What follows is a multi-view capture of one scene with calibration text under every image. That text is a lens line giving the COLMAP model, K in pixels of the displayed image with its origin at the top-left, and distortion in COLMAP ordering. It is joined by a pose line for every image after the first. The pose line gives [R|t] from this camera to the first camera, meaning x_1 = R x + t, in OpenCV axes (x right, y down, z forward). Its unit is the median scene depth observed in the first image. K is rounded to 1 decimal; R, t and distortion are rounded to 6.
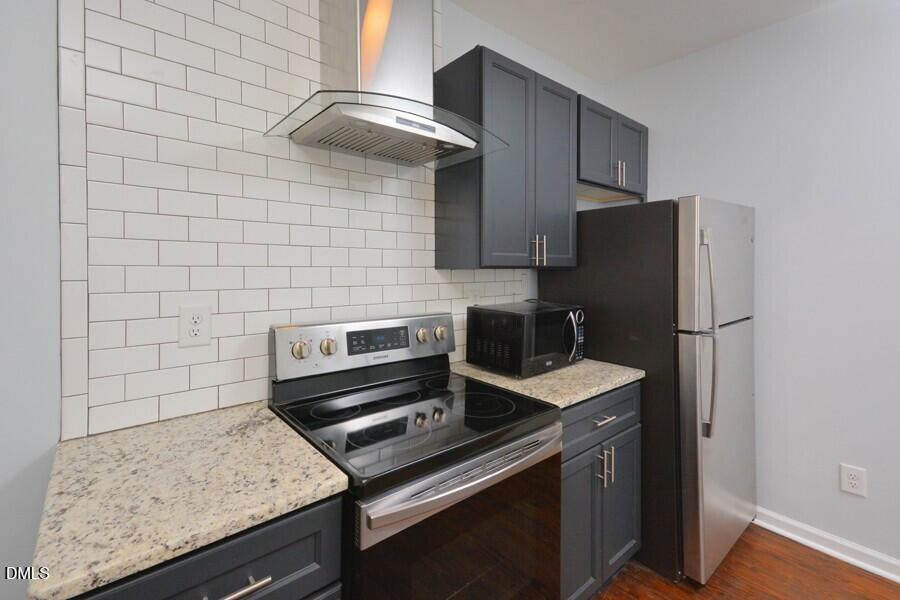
lens RADIAL K [[406.5, 0, 449.5], [0, 406.5, 263.8], [0, 0, 1]] dist [0.012402, -0.000486]
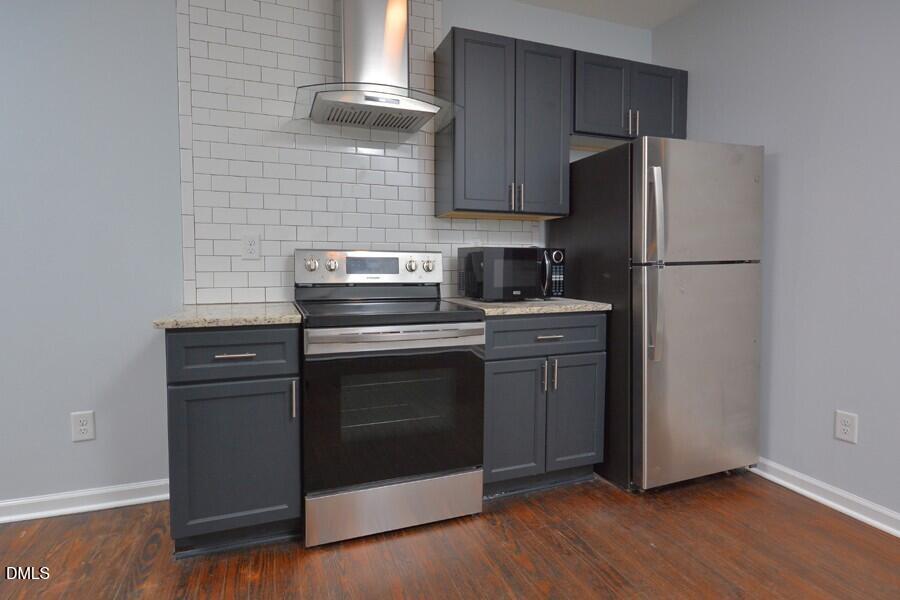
lens RADIAL K [[480.1, 0, 447.4], [0, 480.1, 277.6], [0, 0, 1]] dist [-0.028263, 0.000341]
pose [[0.941795, 0.009244, -0.336061, 0.511510], [0.003525, 0.999295, 0.037368, 0.147594], [0.336169, -0.036377, 0.941099, -0.345006]]
